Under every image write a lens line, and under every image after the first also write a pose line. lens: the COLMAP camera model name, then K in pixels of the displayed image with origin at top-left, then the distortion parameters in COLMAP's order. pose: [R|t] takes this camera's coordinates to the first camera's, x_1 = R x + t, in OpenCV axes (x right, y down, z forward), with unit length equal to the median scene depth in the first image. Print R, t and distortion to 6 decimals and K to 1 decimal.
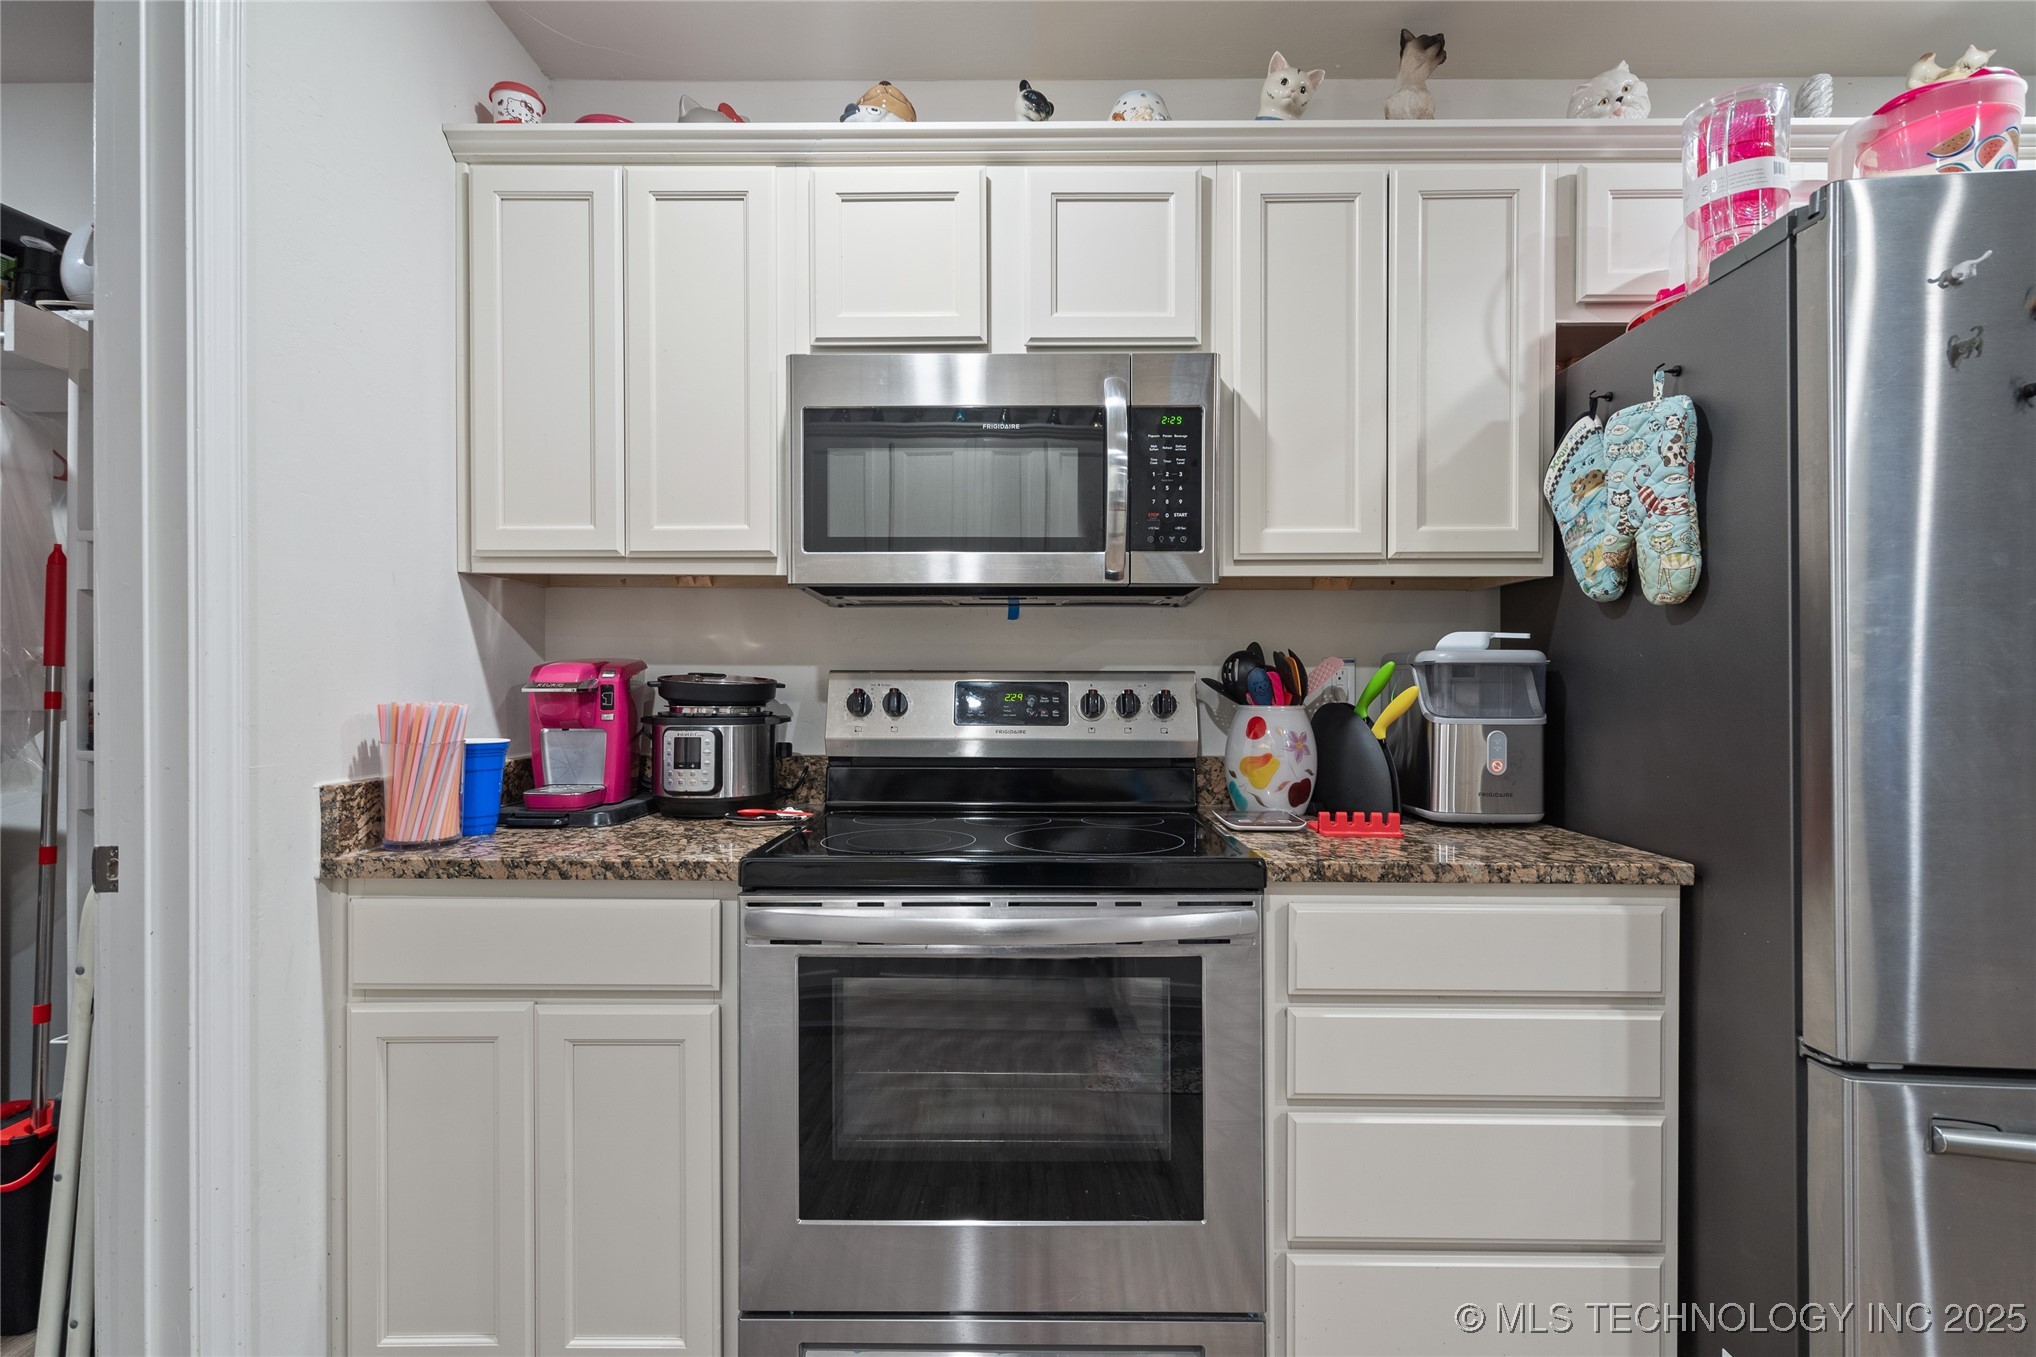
lens RADIAL K [[950.6, 0, 1022.3], [0, 950.6, 682.3], [0, 0, 1]] dist [-0.001984, 0.001701]
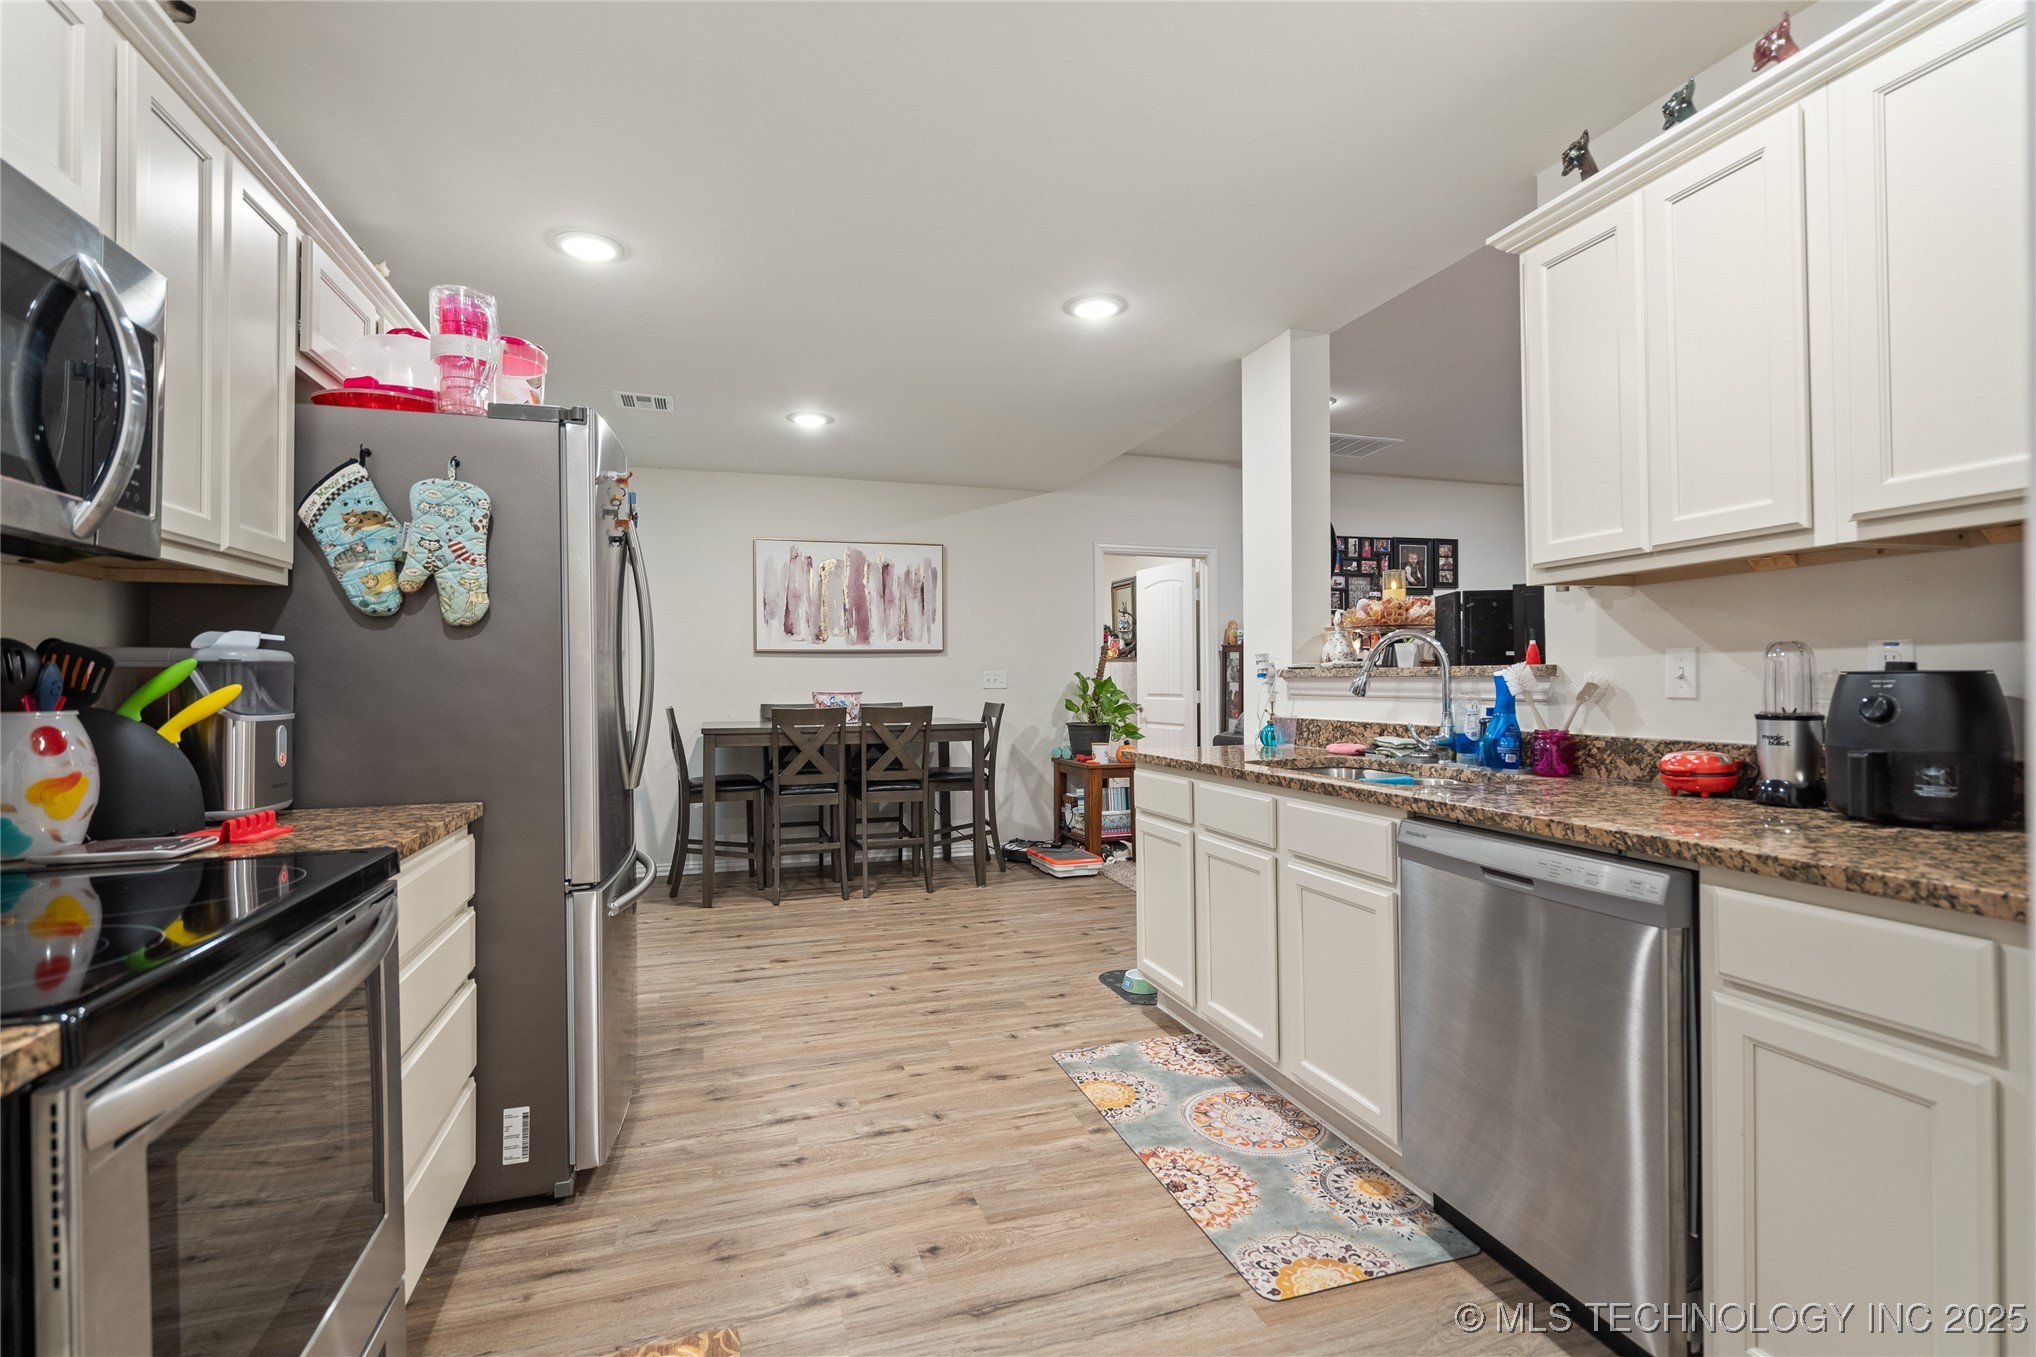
lens RADIAL K [[950.6, 0, 1028.2], [0, 950.6, 665.3], [0, 0, 1]] dist [-0.001984, 0.001701]
pose [[-0.332482, 0.013399, 0.943014, -0.812158], [0.005148, 0.999910, -0.012393, 0.000372], [-0.943095, 0.000734, -0.332522, 0.566869]]
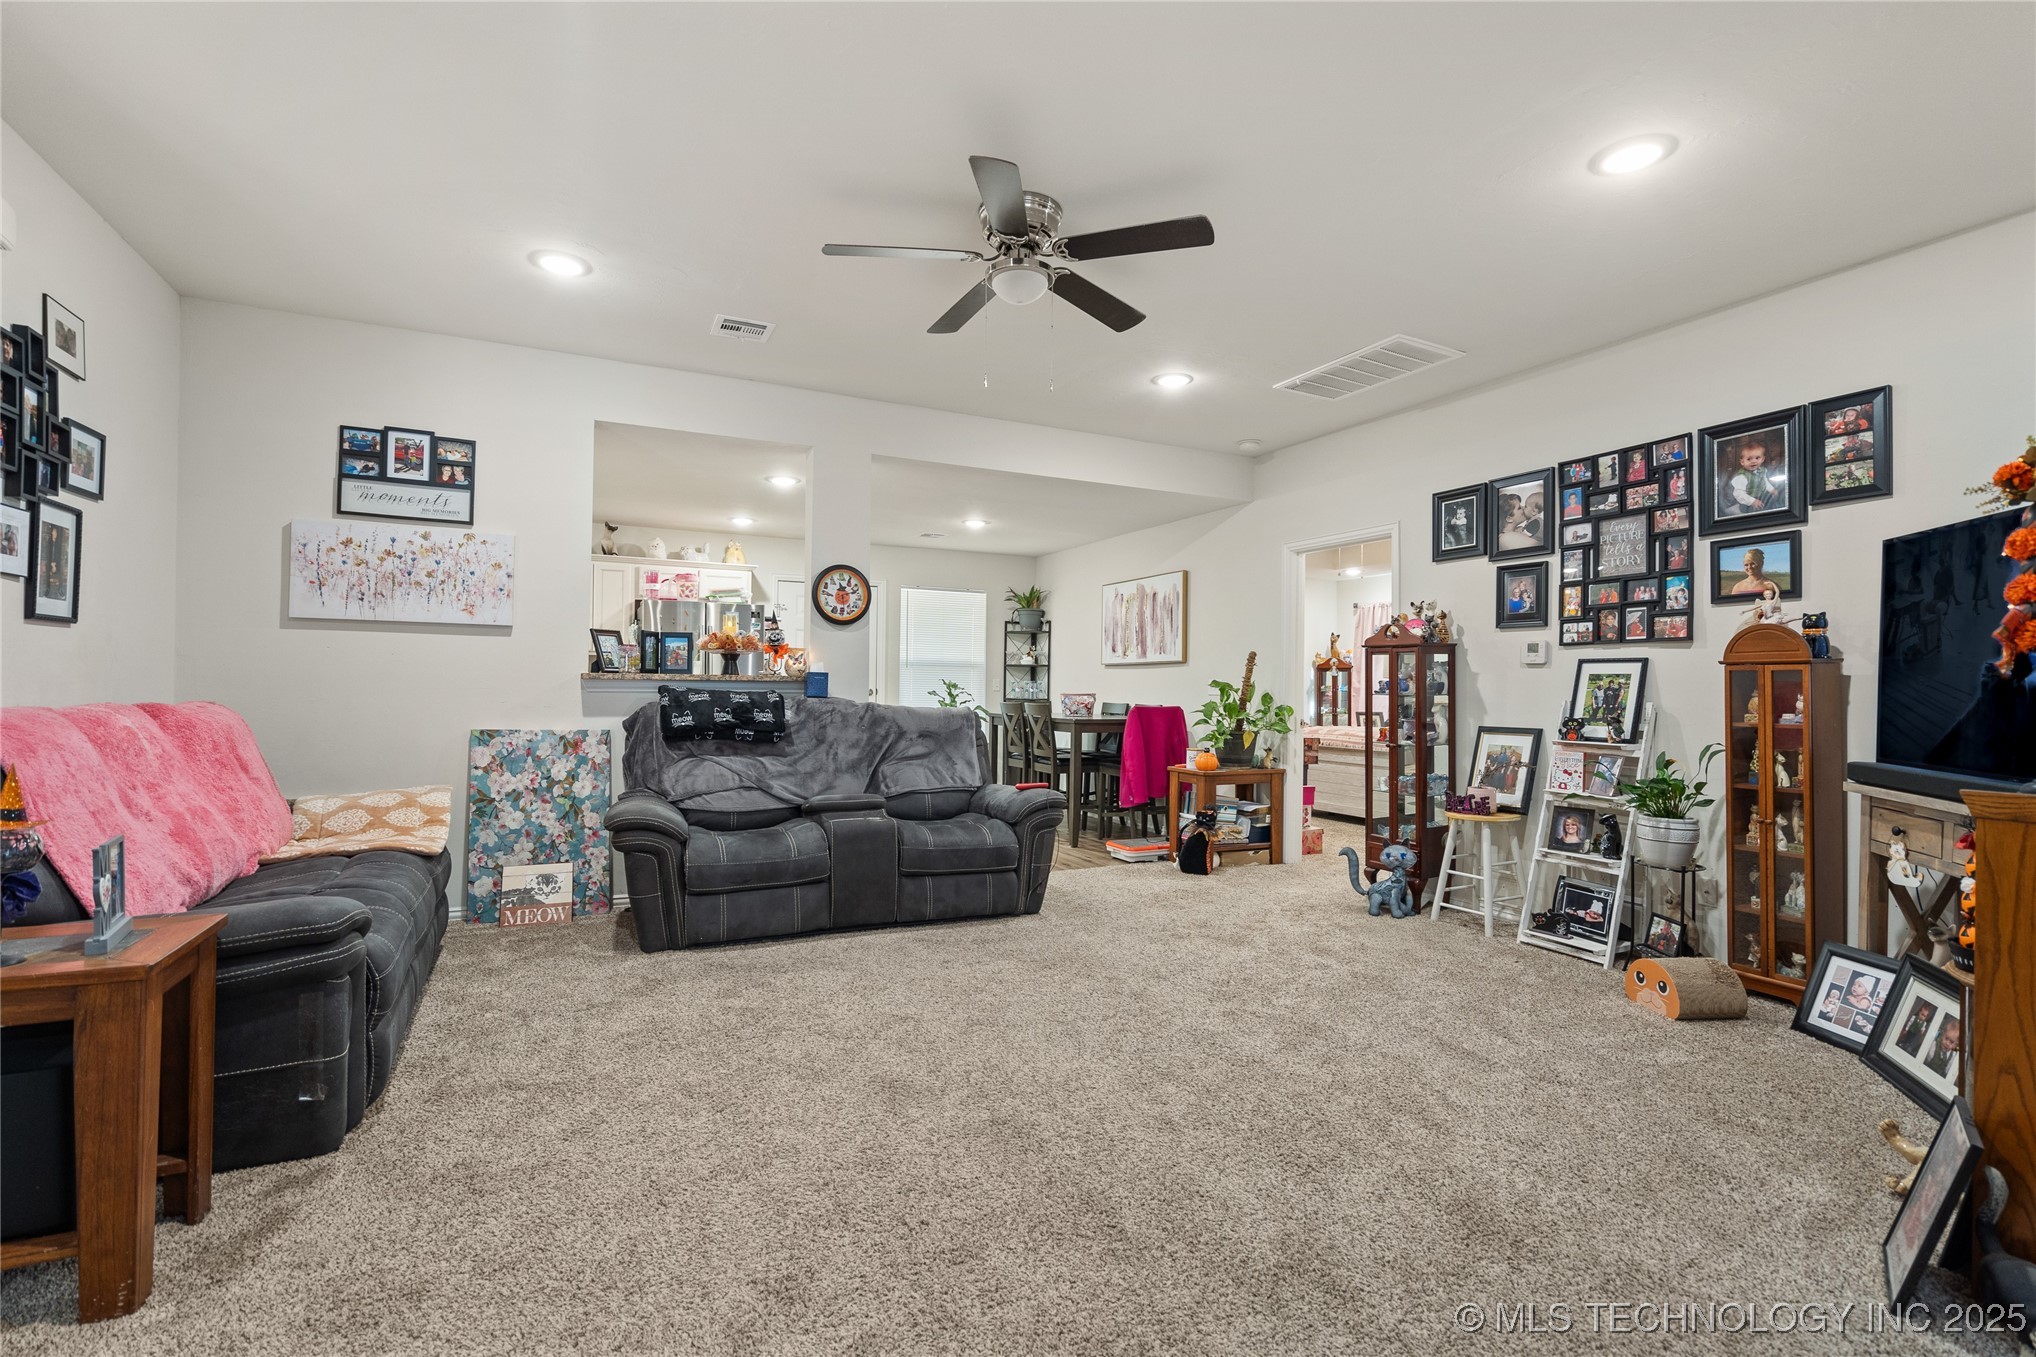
lens RADIAL K [[950.6, 0, 1039.9], [0, 950.6, 670.7], [0, 0, 1]] dist [-0.001984, 0.001701]
pose [[0.889980, 0.015027, 0.455753, 0.275570], [-0.008861, 0.999838, -0.015663, 0.010176], [-0.455914, 0.009901, 0.889969, -3.957429]]
